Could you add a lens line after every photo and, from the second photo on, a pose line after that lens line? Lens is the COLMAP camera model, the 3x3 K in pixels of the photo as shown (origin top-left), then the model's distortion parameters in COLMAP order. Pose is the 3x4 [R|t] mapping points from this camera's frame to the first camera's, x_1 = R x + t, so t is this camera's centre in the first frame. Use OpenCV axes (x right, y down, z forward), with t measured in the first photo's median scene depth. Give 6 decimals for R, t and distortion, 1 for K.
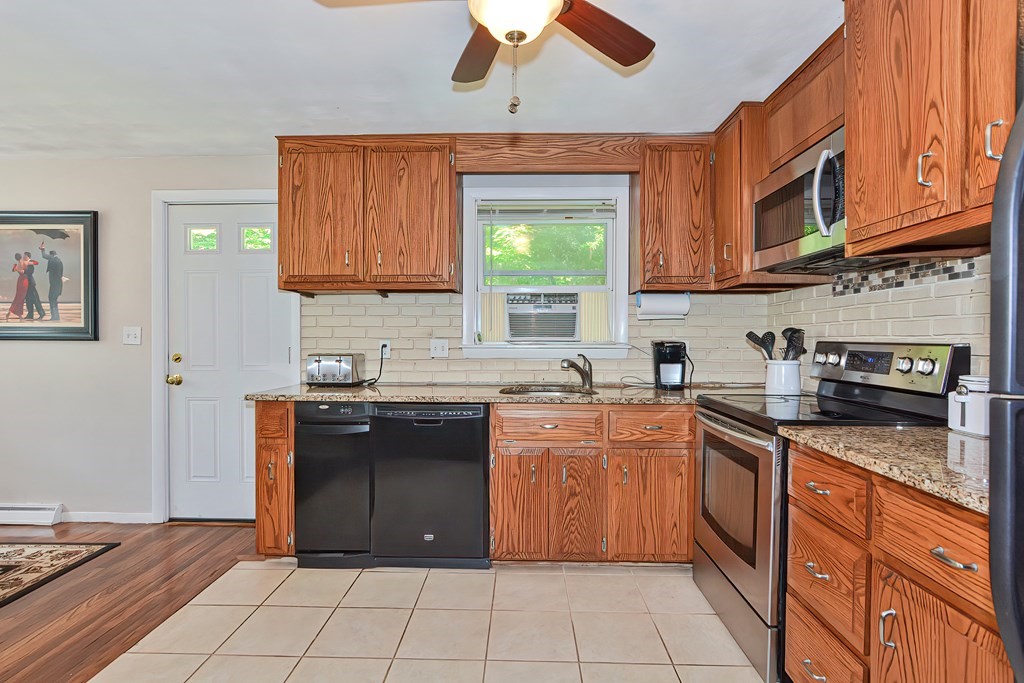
lens RADIAL K [[497.0, 0, 498.9], [0, 497.0, 344.1], [0, 0, 1]] dist [-0.009796, 0.002226]
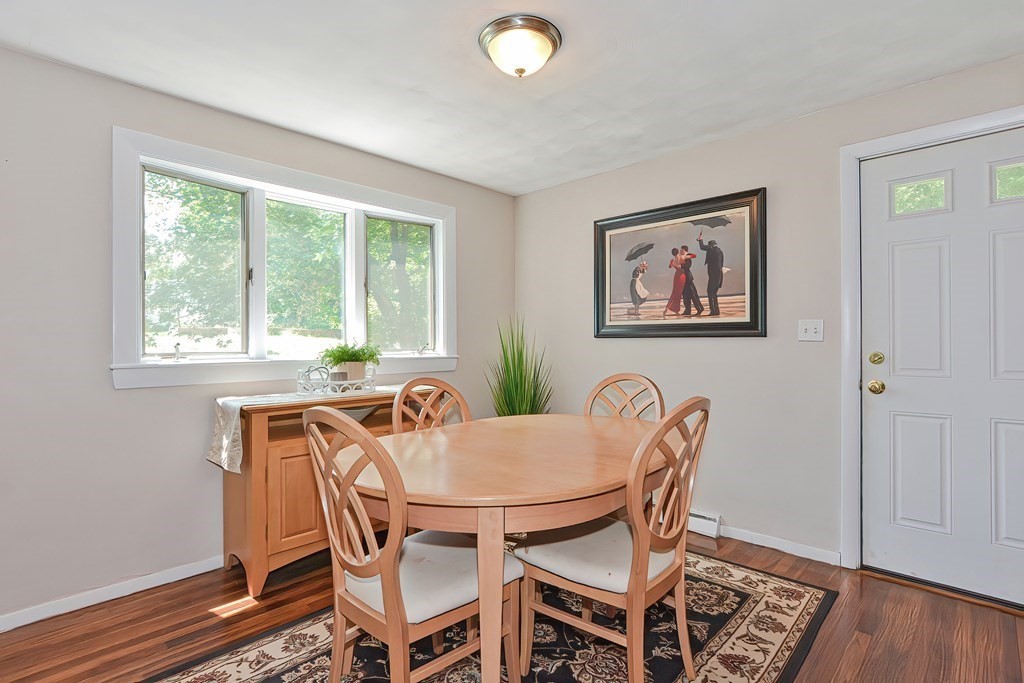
lens RADIAL K [[500.9, 0, 510.6], [0, 500.9, 343.1], [0, 0, 1]] dist [-0.013236, 0.000706]
pose [[0.738792, -0.003559, -0.673924, -0.574017], [-0.000296, 0.999984, -0.005605, 0.009063], [0.673933, 0.004340, 0.738780, 0.054786]]
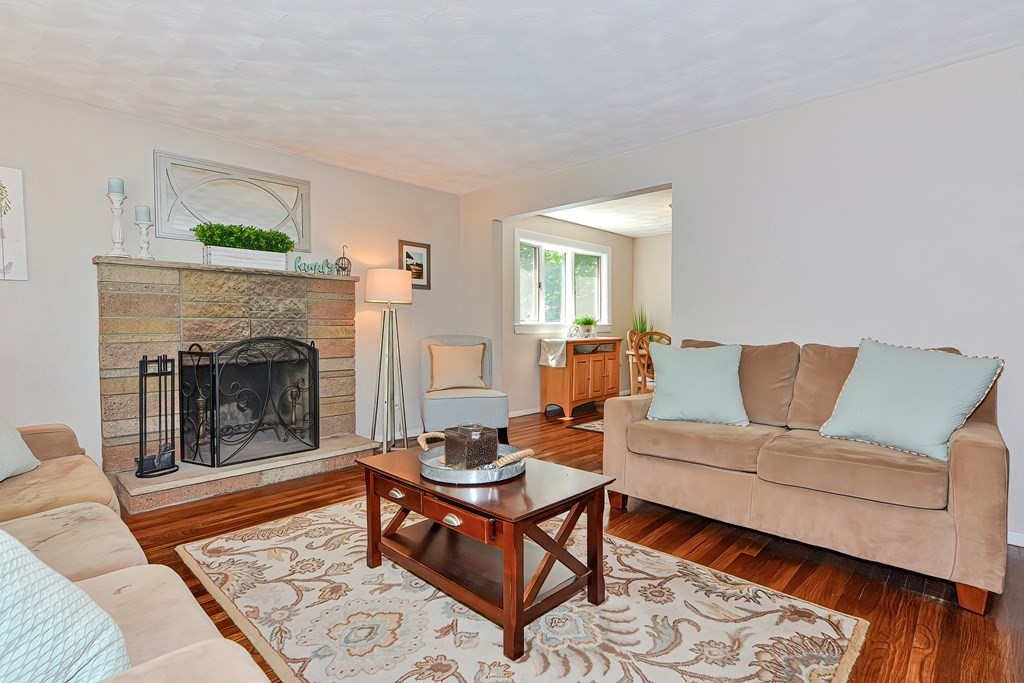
lens RADIAL K [[497.0, 0, 498.9], [0, 497.0, 344.1], [0, 0, 1]] dist [-0.009796, 0.002226]
pose [[0.731602, 0.018486, -0.681481, -0.290506], [-0.000928, 0.999658, 0.026121, 0.063568], [0.681731, -0.018477, 0.731369, -1.181027]]
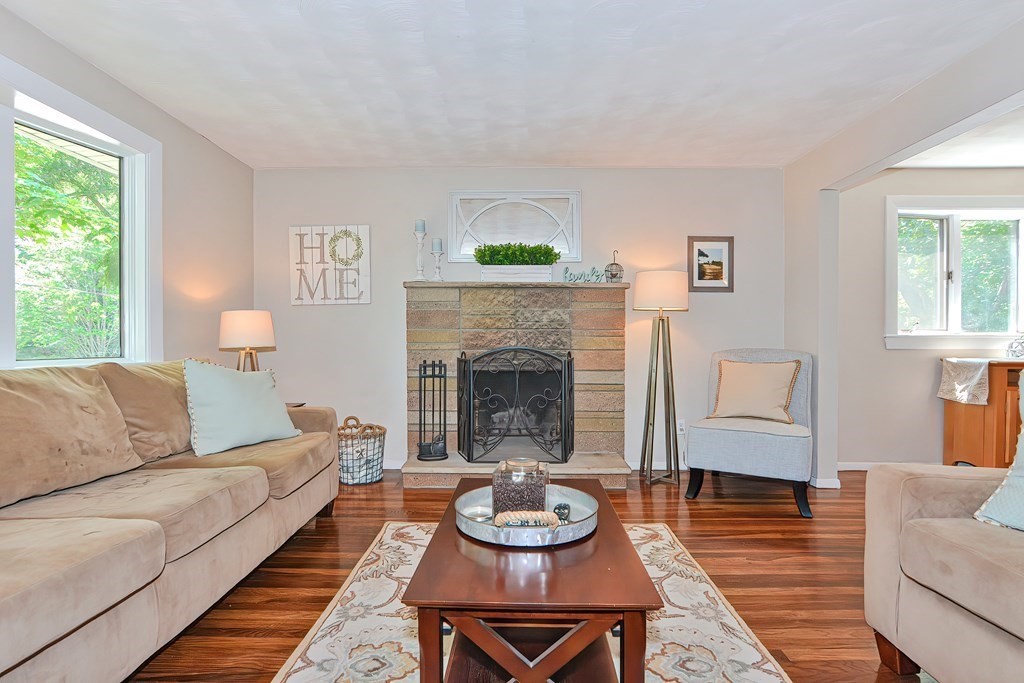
lens RADIAL K [[498.1, 0, 508.6], [0, 498.1, 345.5], [0, 0, 1]] dist [-0.013767, 0.001127]
pose [[0.017220, 0.006747, -0.999829, -0.264350], [-0.011149, 0.999916, 0.006555, 0.066563], [0.999790, 0.011034, 0.017294, -0.775253]]
